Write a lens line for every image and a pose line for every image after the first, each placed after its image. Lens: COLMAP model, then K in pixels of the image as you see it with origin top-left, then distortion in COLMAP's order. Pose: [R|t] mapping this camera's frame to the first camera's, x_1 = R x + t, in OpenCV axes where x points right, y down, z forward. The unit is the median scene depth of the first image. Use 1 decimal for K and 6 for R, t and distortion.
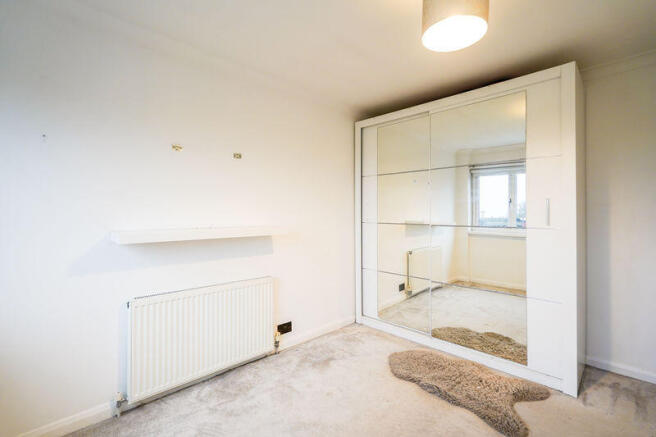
lens RADIAL K [[296.4, 0, 324.6], [0, 296.4, 214.4], [0, 0, 1]] dist [0.001357, 0.000688]
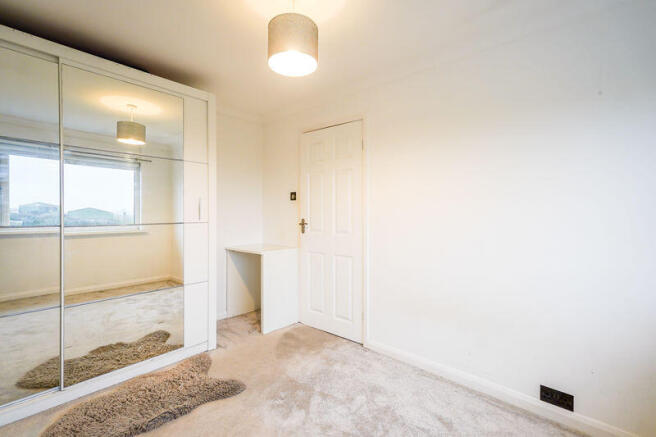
lens RADIAL K [[296.4, 0, 324.6], [0, 296.4, 214.4], [0, 0, 1]] dist [0.001357, 0.000688]
pose [[-0.105177, -0.002299, 0.994451, -0.453482], [-0.004975, 0.999986, 0.001785, 0.010118], [-0.994441, -0.004760, -0.105187, 0.565686]]
